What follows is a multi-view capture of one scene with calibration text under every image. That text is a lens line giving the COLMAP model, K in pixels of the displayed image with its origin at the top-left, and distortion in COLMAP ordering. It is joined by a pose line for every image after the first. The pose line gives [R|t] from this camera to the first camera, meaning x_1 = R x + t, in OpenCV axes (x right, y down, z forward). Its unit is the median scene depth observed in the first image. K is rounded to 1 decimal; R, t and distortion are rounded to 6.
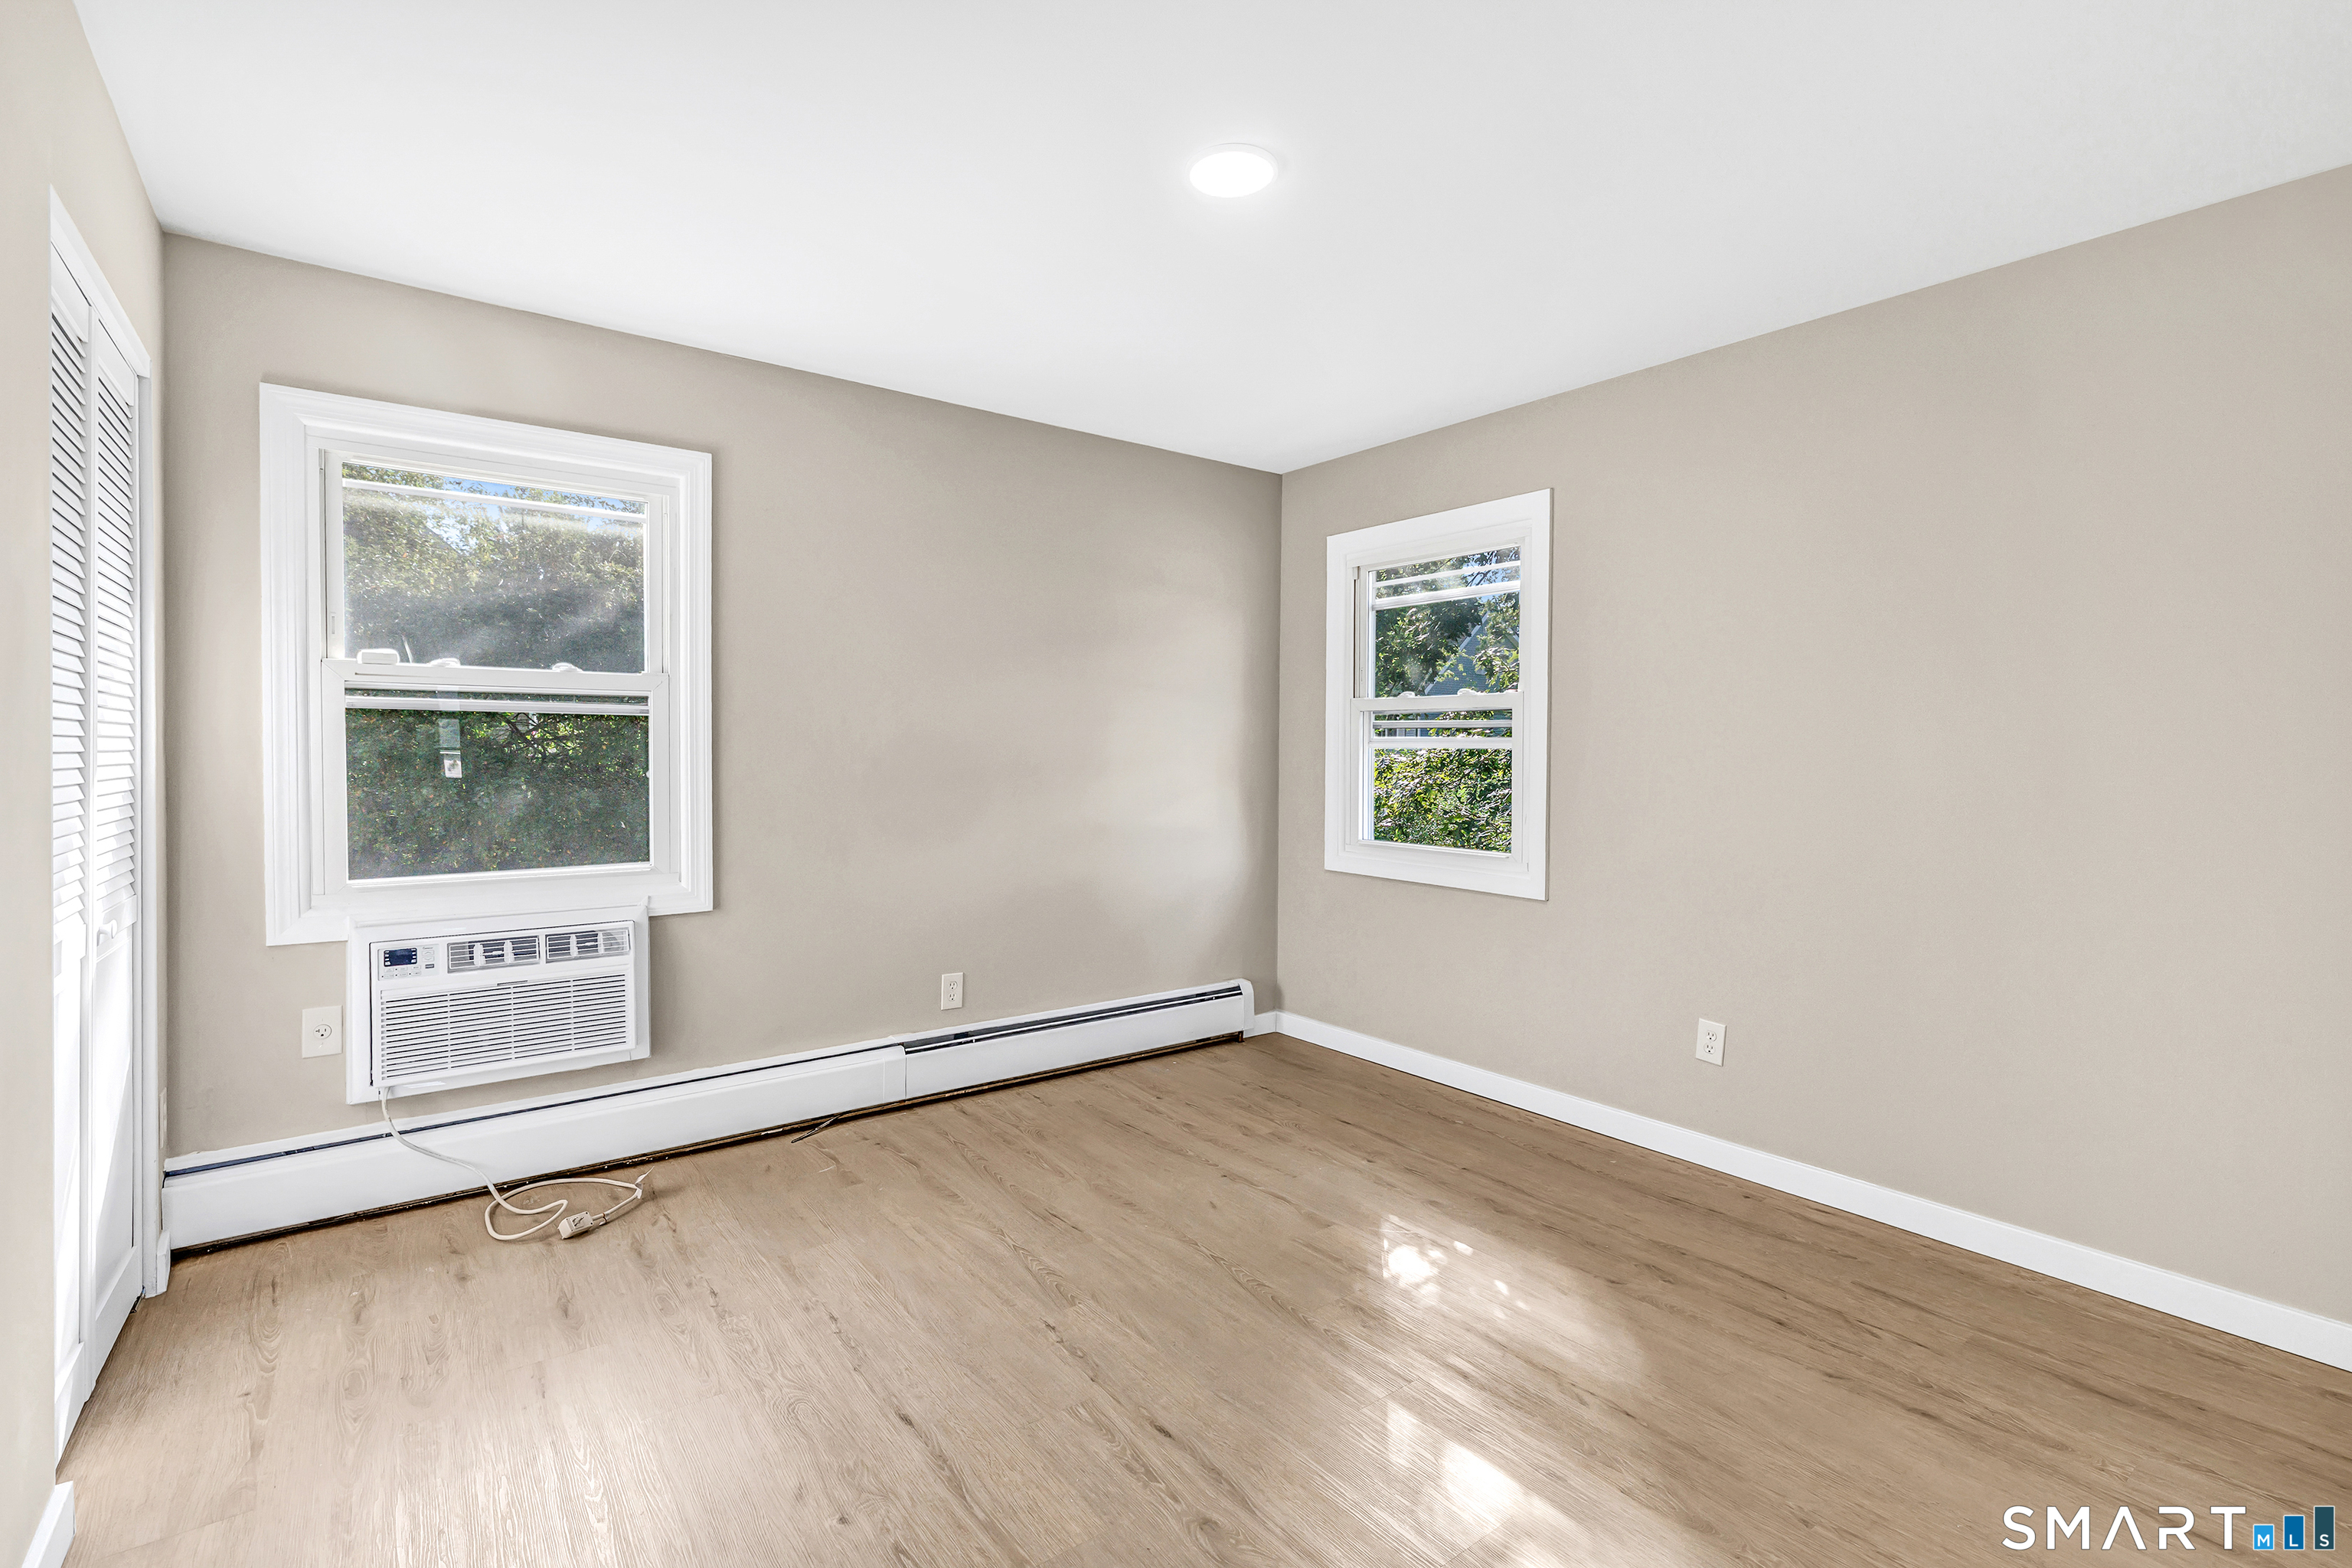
lens RADIAL K [[1049.9, 0, 1159.1], [0, 1049.9, 754.4], [0, 0, 1]] dist [-0.001331, -0.000215]
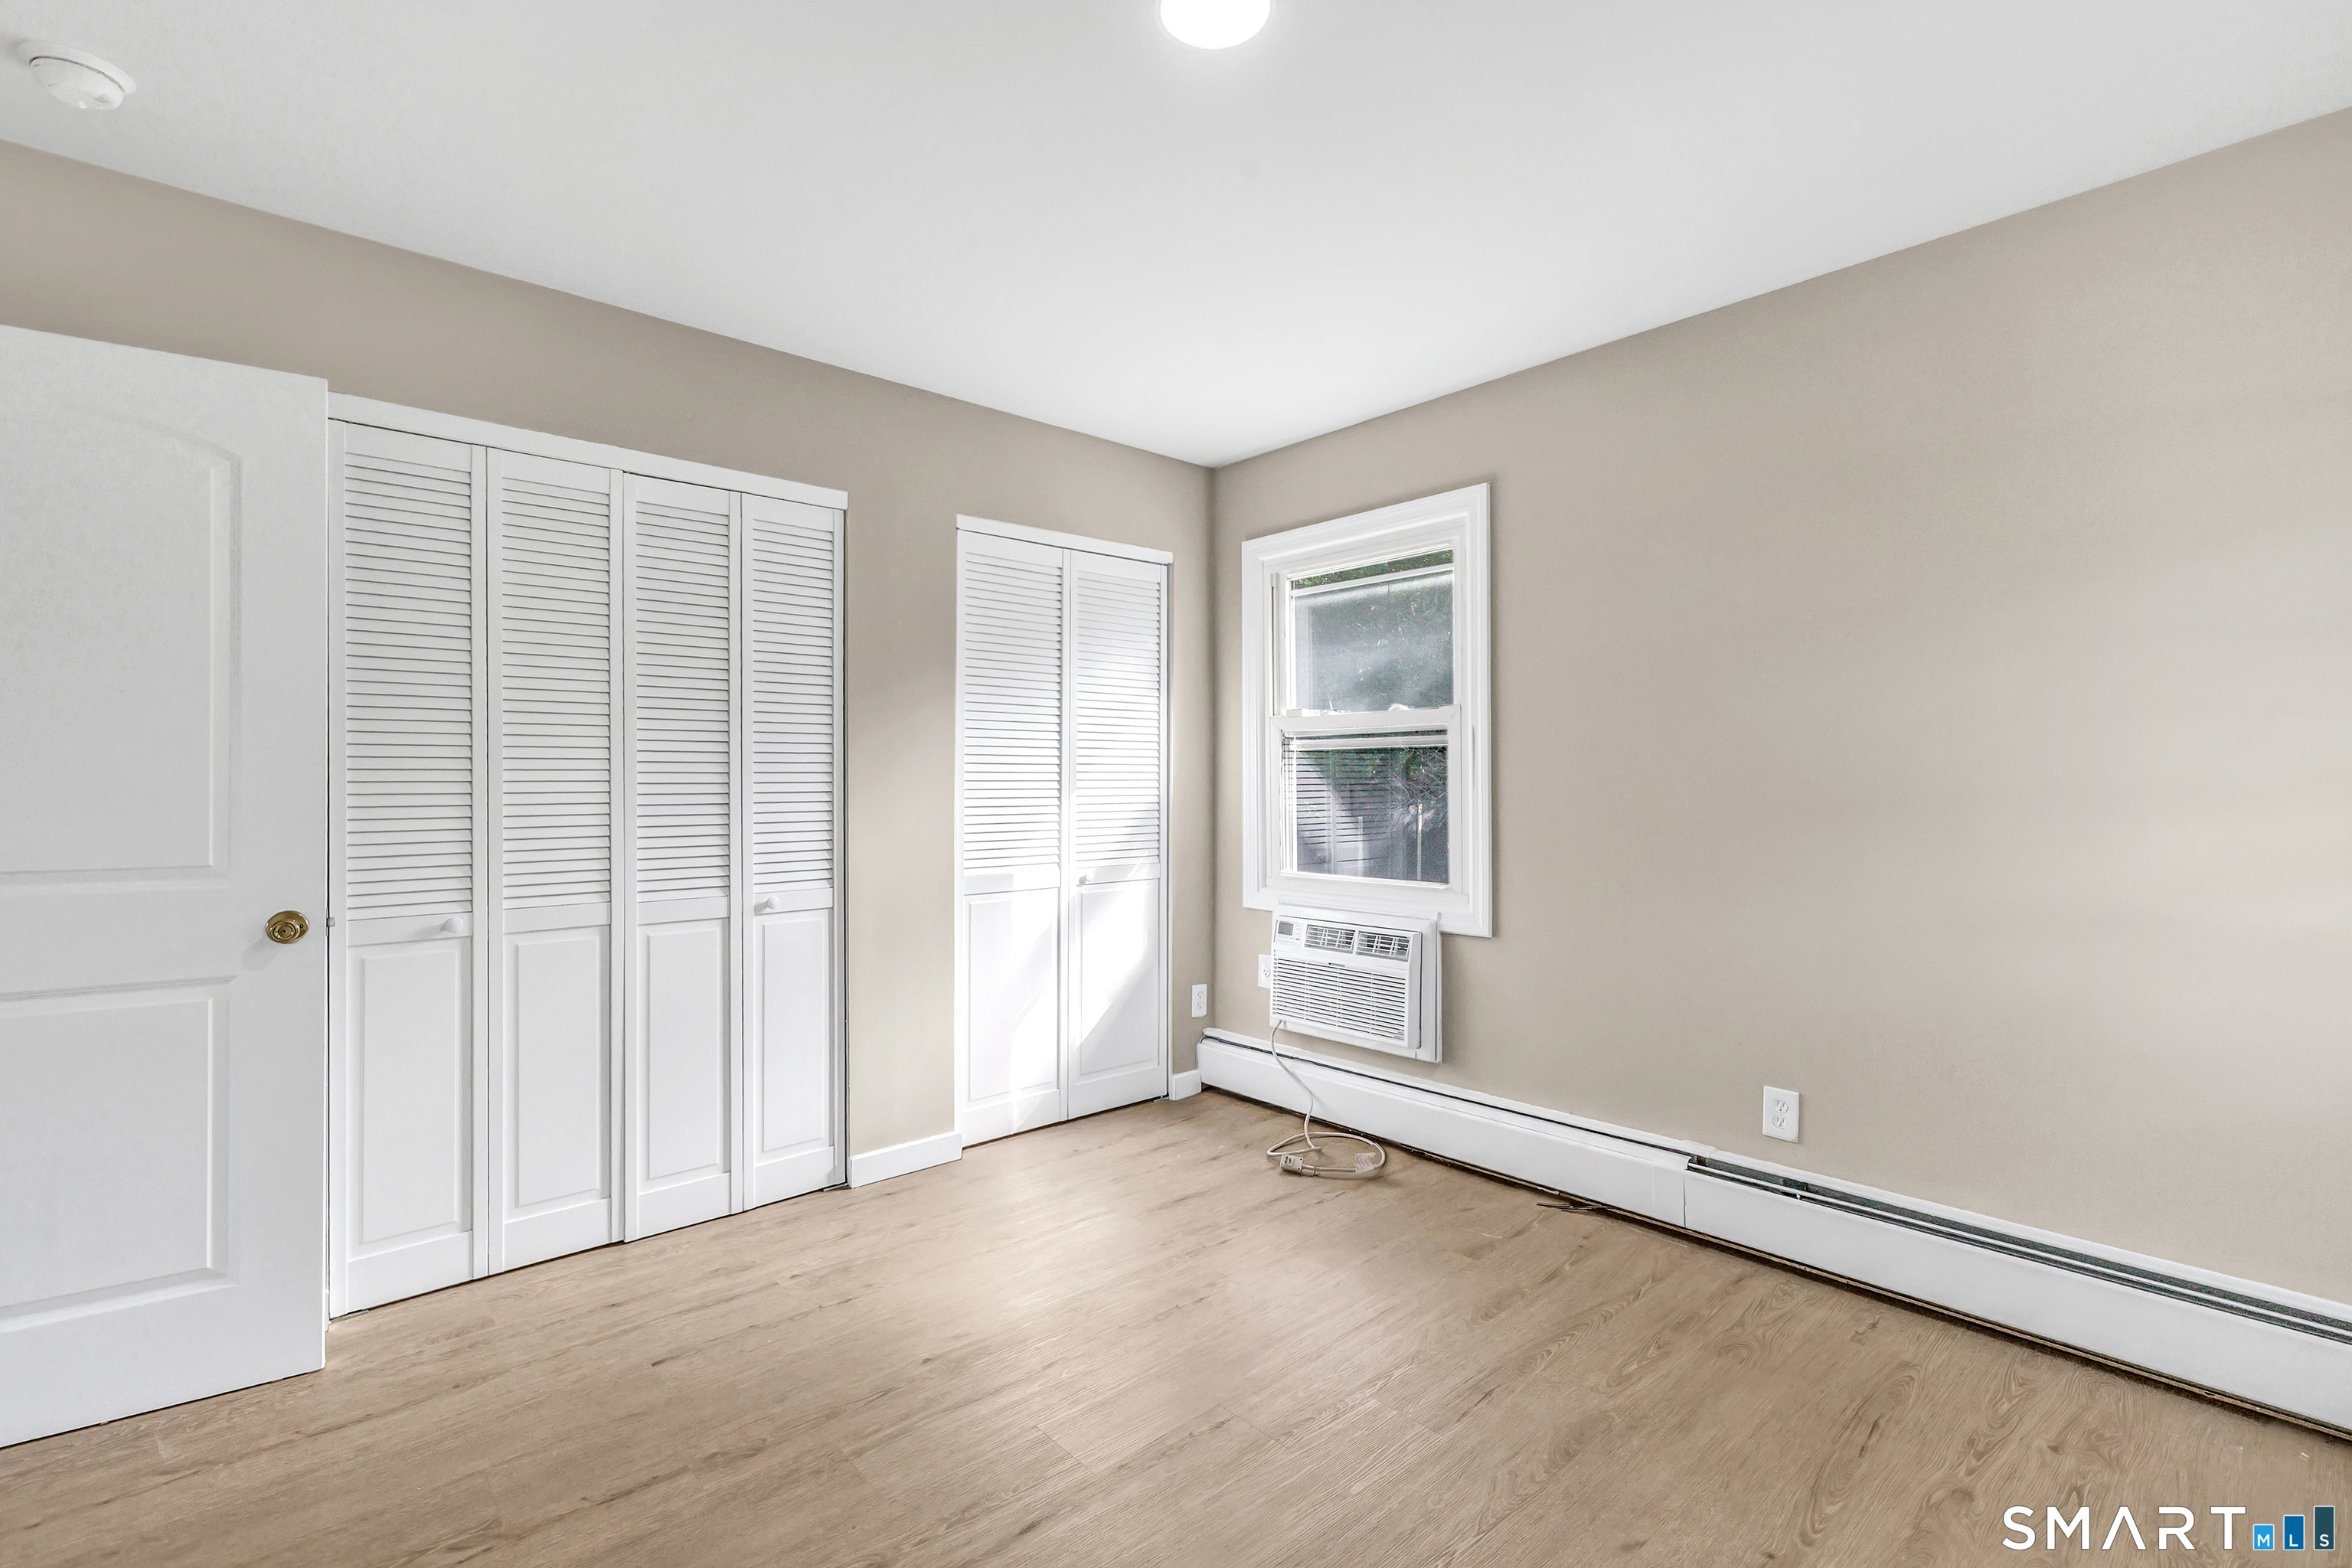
lens RADIAL K [[1049.9, 0, 1159.1], [0, 1049.9, 754.4], [0, 0, 1]] dist [-0.001331, -0.000215]
pose [[0.110820, -0.022821, -0.993578, 0.574921], [0.000593, 0.999738, -0.022896, -0.003713], [0.993840, 0.001948, 0.110804, 0.613981]]
